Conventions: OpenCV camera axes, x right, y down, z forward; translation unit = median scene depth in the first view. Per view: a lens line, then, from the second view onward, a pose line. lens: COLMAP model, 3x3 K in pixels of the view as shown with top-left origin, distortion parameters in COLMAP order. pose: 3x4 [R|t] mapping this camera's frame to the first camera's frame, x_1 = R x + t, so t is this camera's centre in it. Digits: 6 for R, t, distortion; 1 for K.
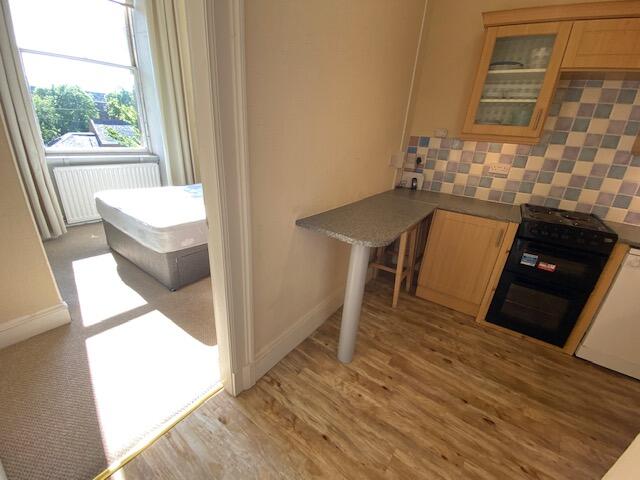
lens RADIAL K [[262.1, 0, 320.0], [0, 262.1, 240.0], [0, 0, 1]] dist [0.028672, -0.025742]
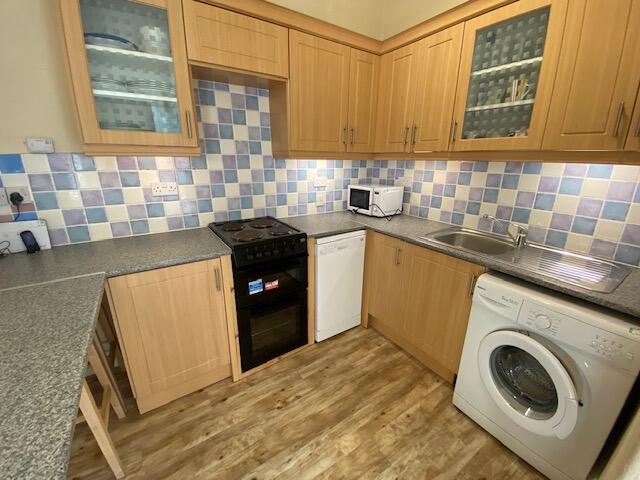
lens RADIAL K [[262.1, 0, 320.0], [0, 262.1, 240.0], [0, 0, 1]] dist [0.028672, -0.025742]
pose [[0.362013, -0.336681, 0.869248, 0.159952], [0.360904, 0.910394, 0.202313, -0.153356], [-0.859474, 0.240475, 0.451084, 0.367591]]
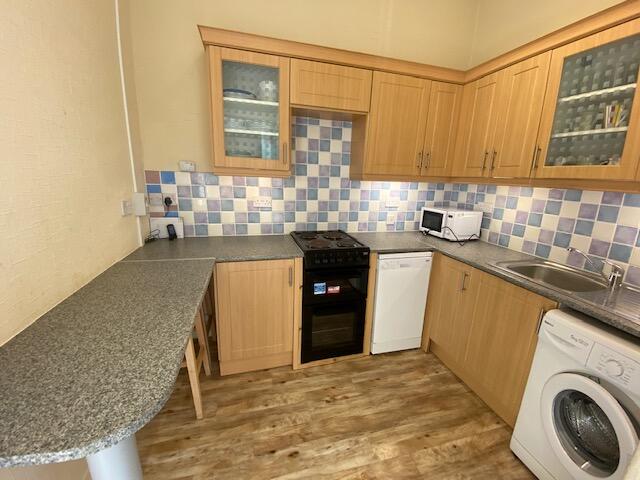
lens RADIAL K [[262.1, 0, 320.0], [0, 262.1, 240.0], [0, 0, 1]] dist [0.028672, -0.025742]
pose [[0.636373, -0.223886, 0.738176, 0.094659], [0.295466, 0.954718, 0.034844, -0.127750], [-0.712551, 0.195932, 0.673707, 0.276558]]
